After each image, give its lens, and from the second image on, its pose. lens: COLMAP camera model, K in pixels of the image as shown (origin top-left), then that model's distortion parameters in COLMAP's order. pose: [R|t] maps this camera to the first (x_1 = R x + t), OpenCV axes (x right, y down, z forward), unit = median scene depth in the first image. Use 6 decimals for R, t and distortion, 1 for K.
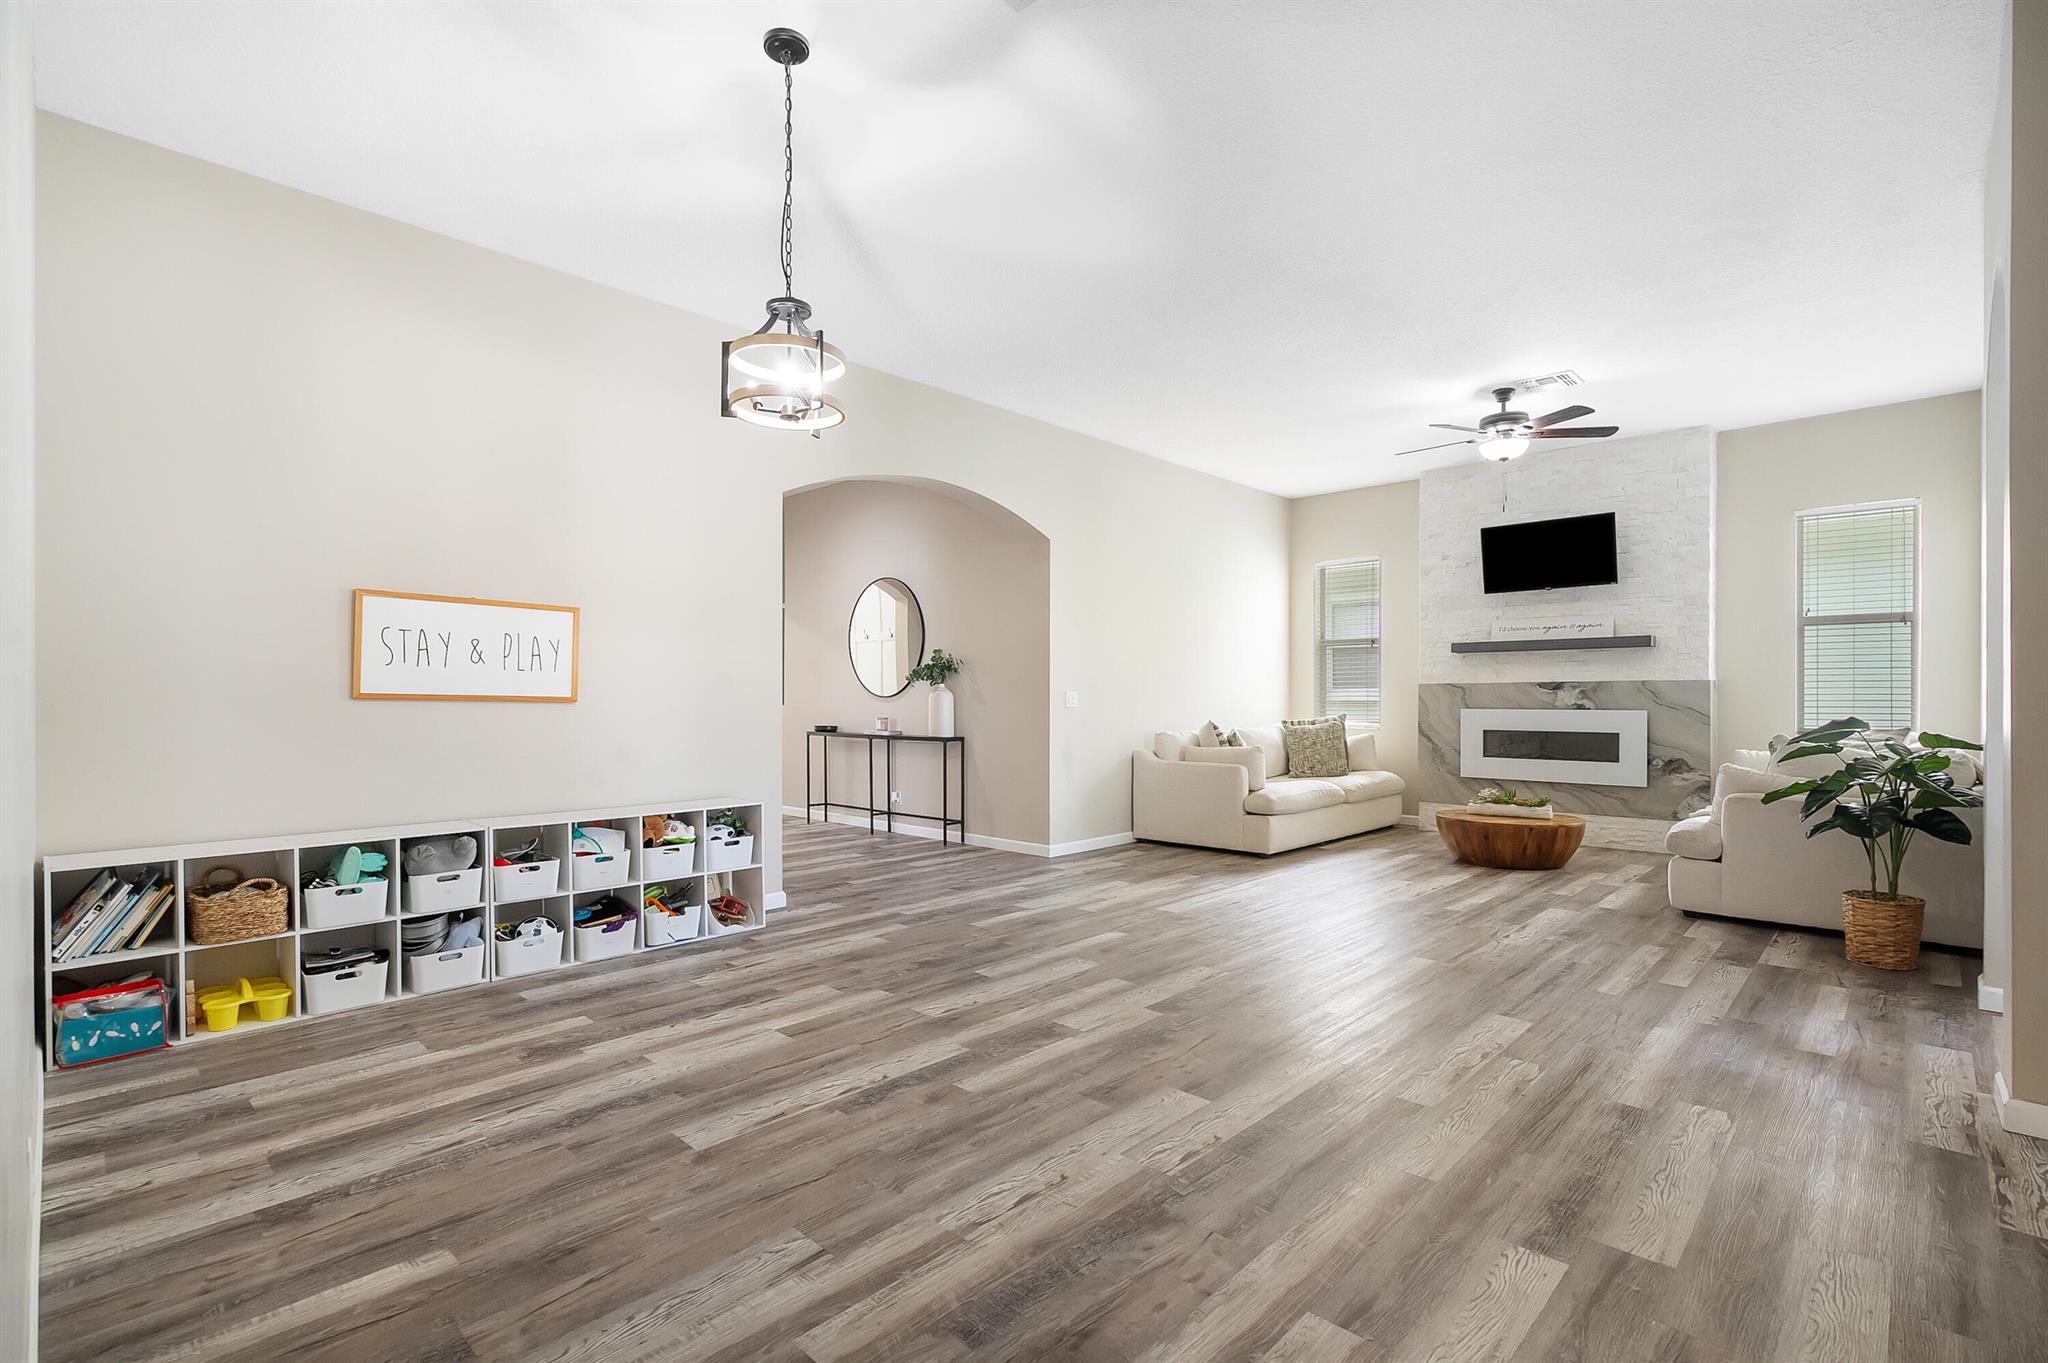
lens RADIAL K [[938.2, 0, 1025.0], [0, 938.2, 705.2], [0, 0, 1]] dist [-0.005767, 0.003220]
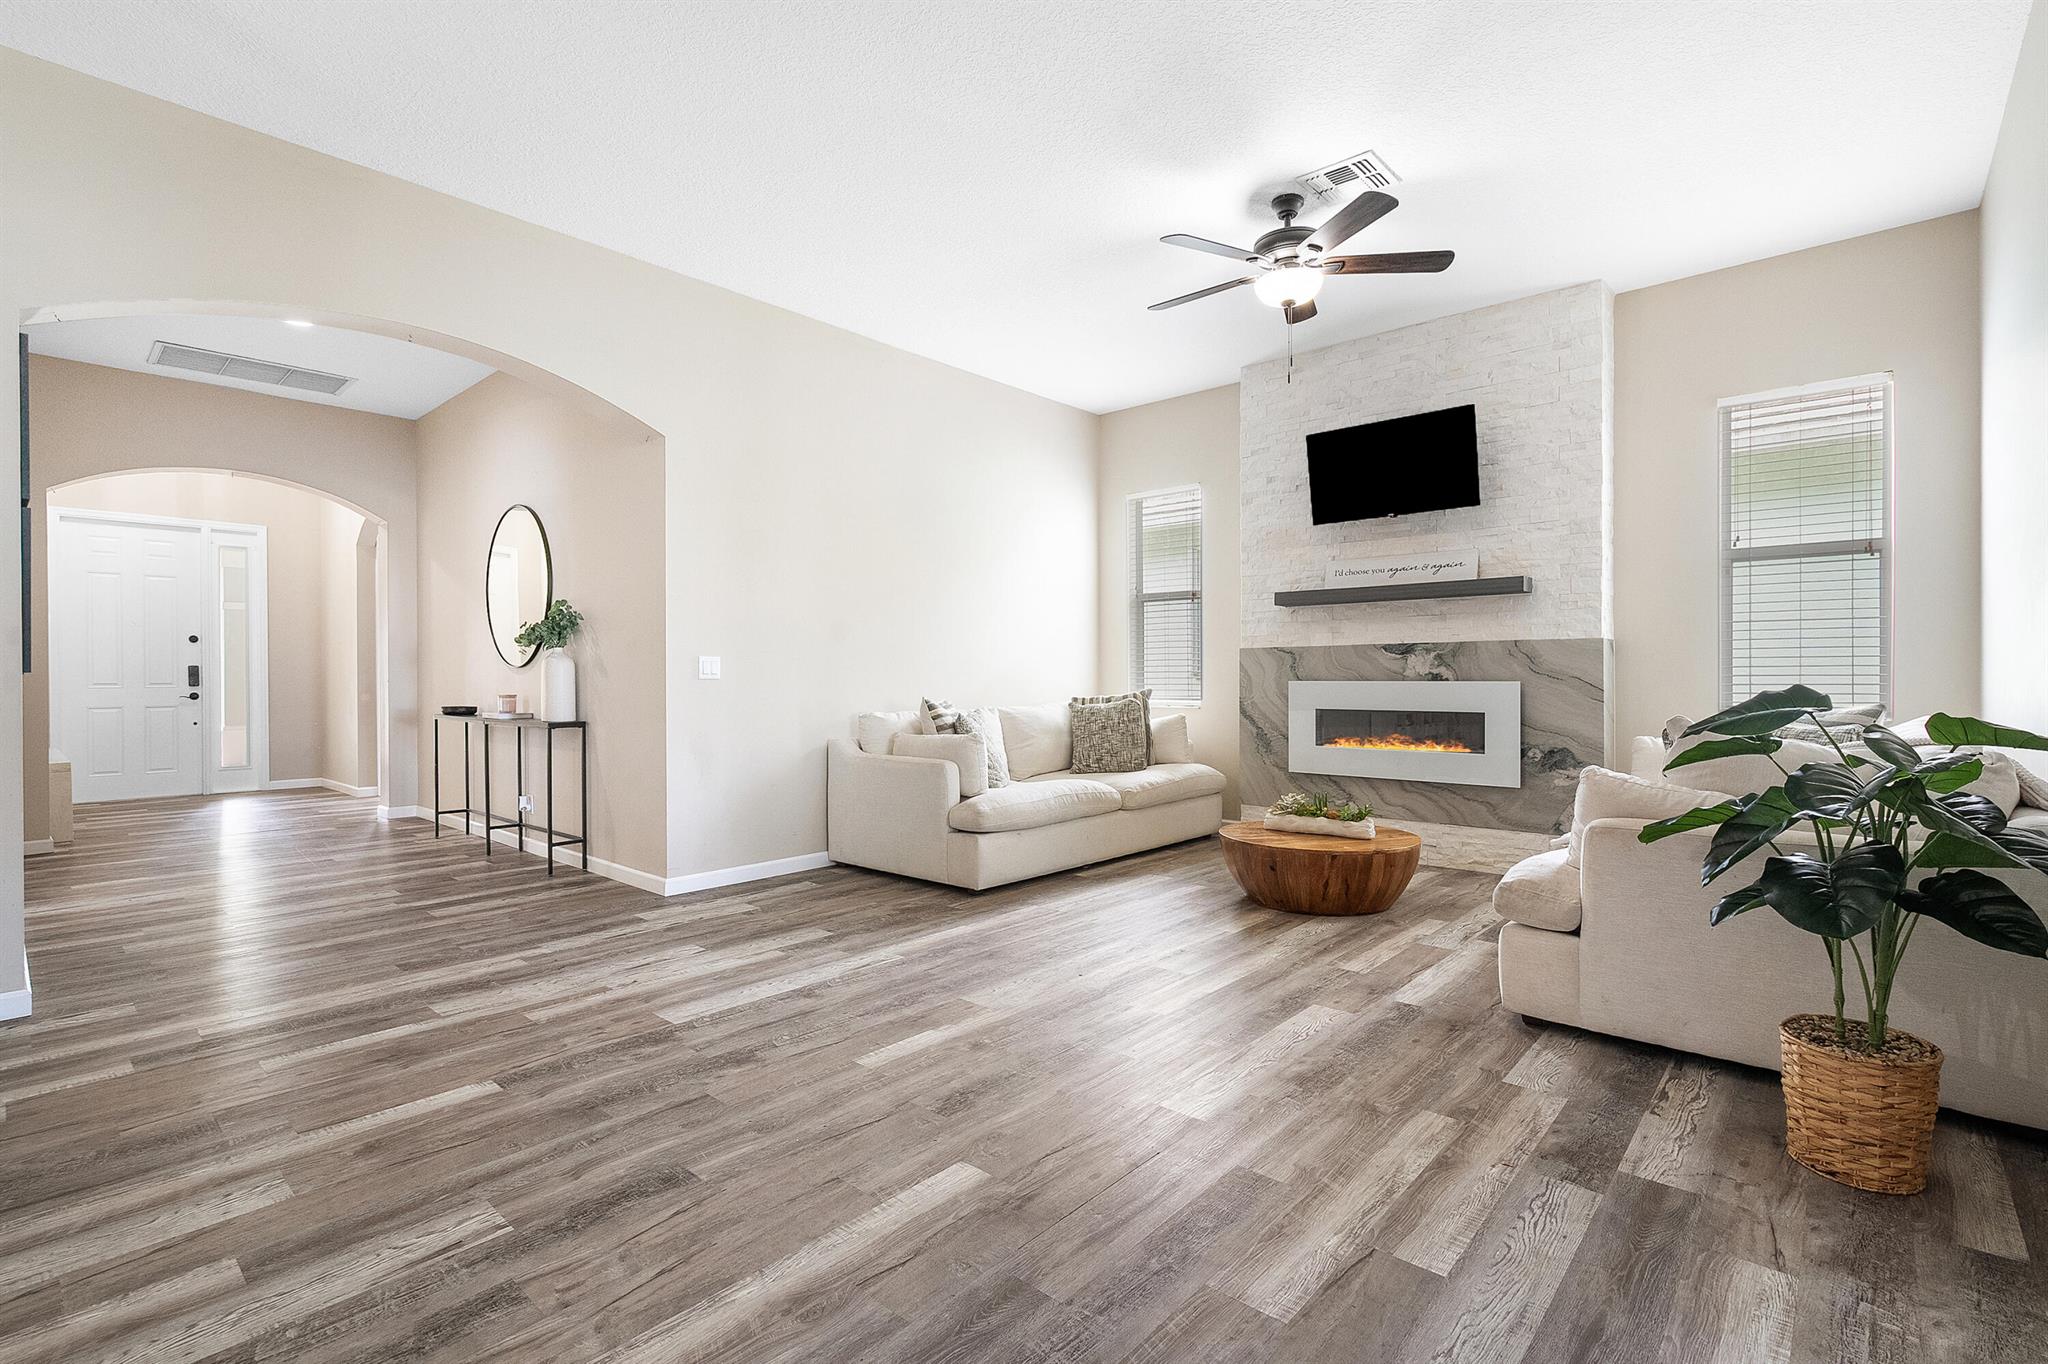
lens RADIAL K [[938.2, 0, 1023.6], [0, 938.2, 684.4], [0, 0, 1]] dist [-0.005767, 0.003220]
pose [[0.999456, -0.002589, 0.032890, 0.347986], [0.002596, 0.999997, -0.000181, 0.009394], [-0.032889, 0.000266, 0.999459, 0.394099]]
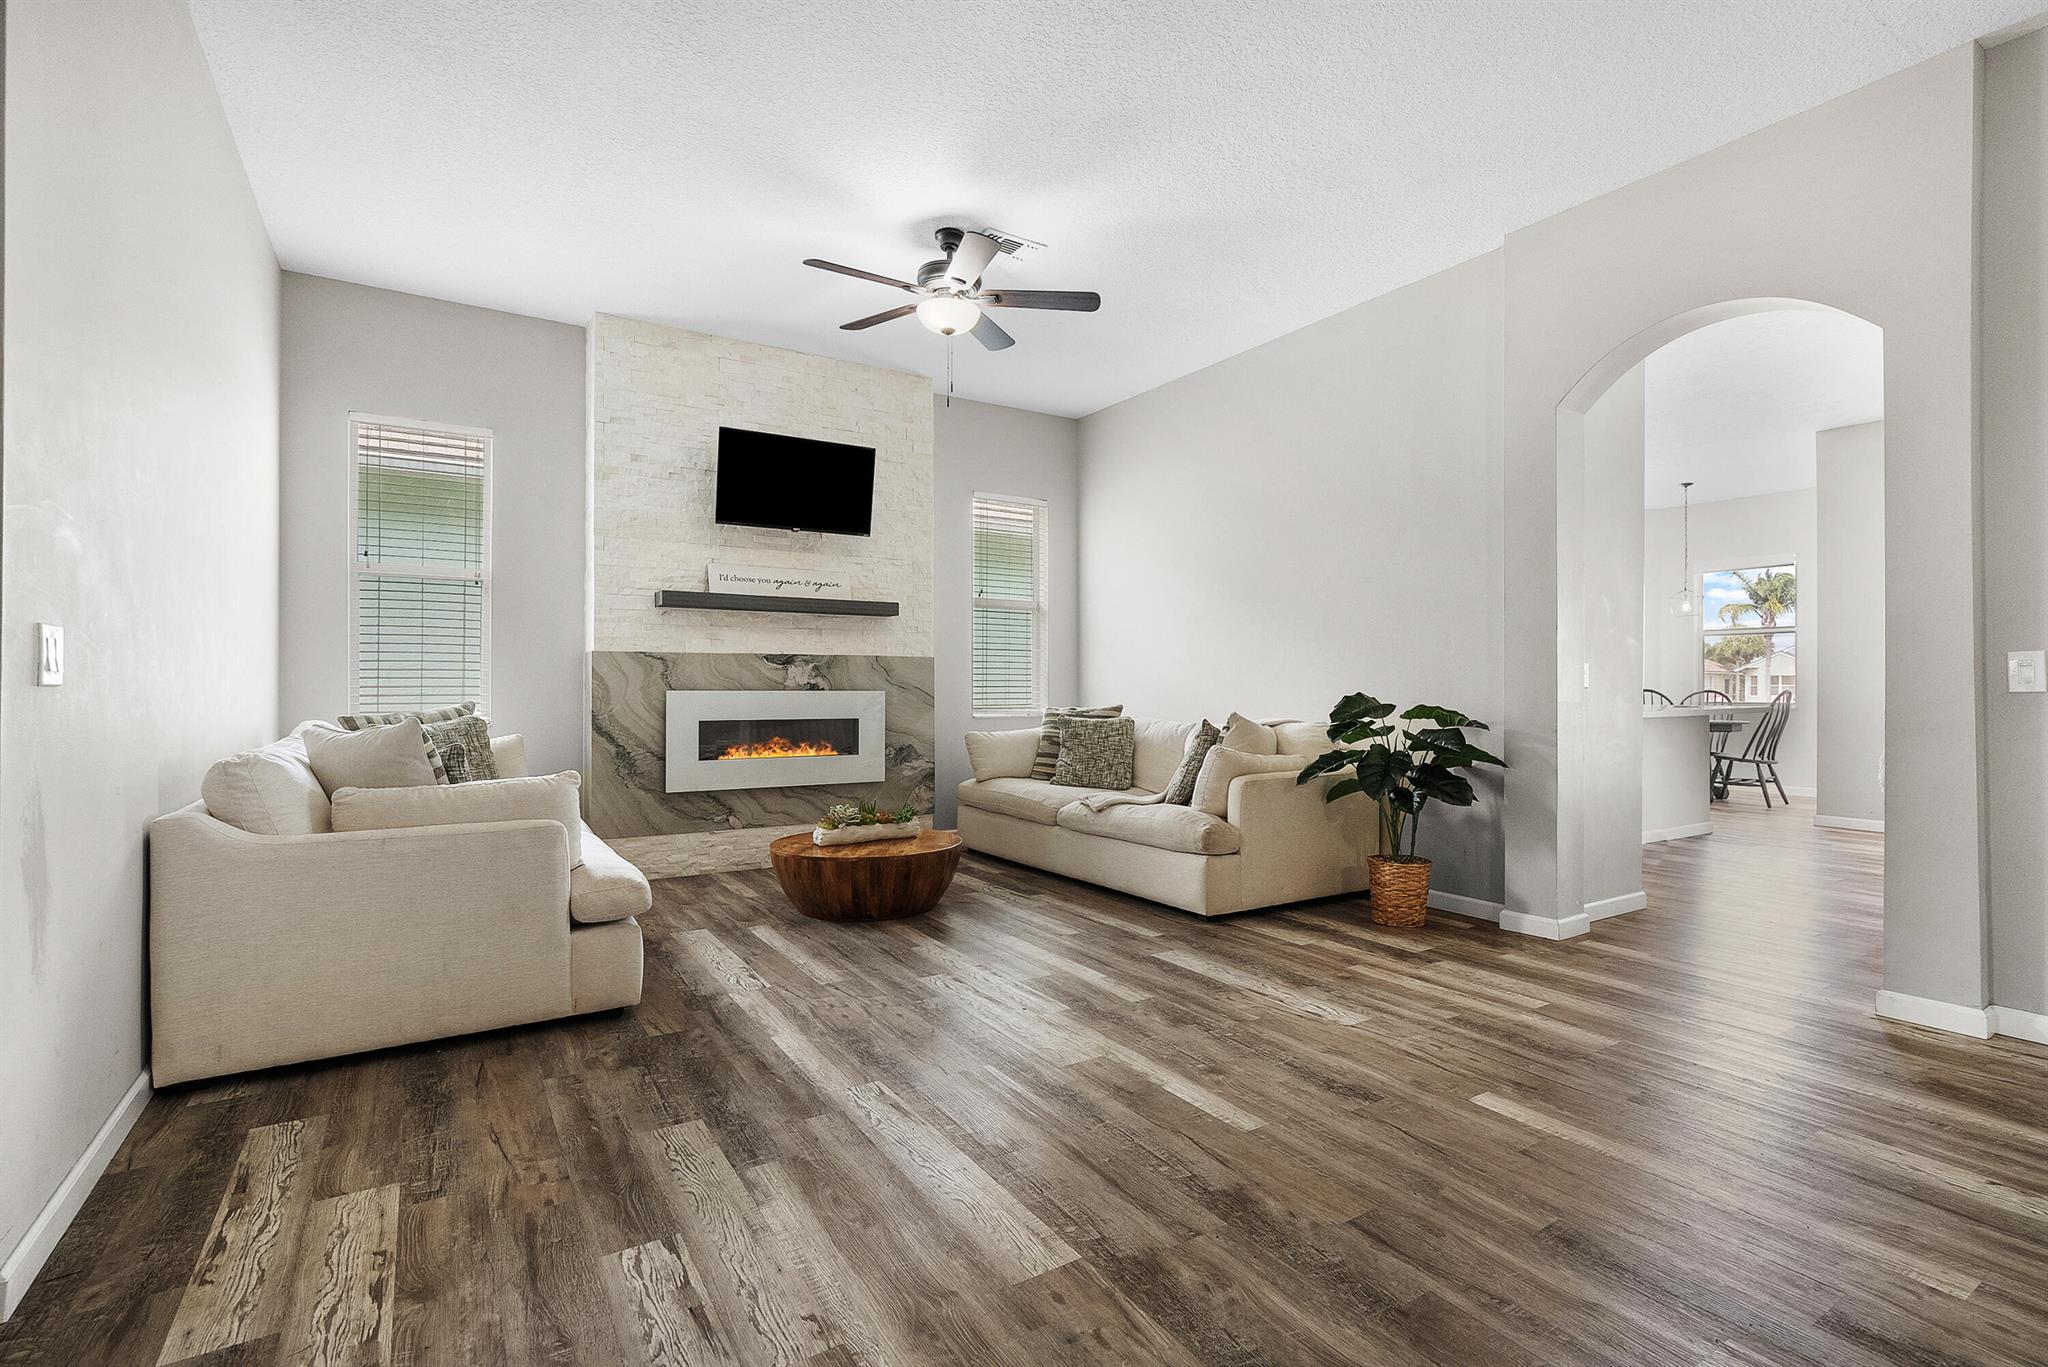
lens RADIAL K [[938.2, 0, 1019.3], [0, 938.2, 690.5], [0, 0, 1]] dist [-0.005767, 0.003220]
pose [[0.243425, -0.003269, 0.969914, -0.180992], [0.004966, 0.999985, 0.002124, 0.005415], [-0.969907, 0.004299, 0.243438, 0.903206]]
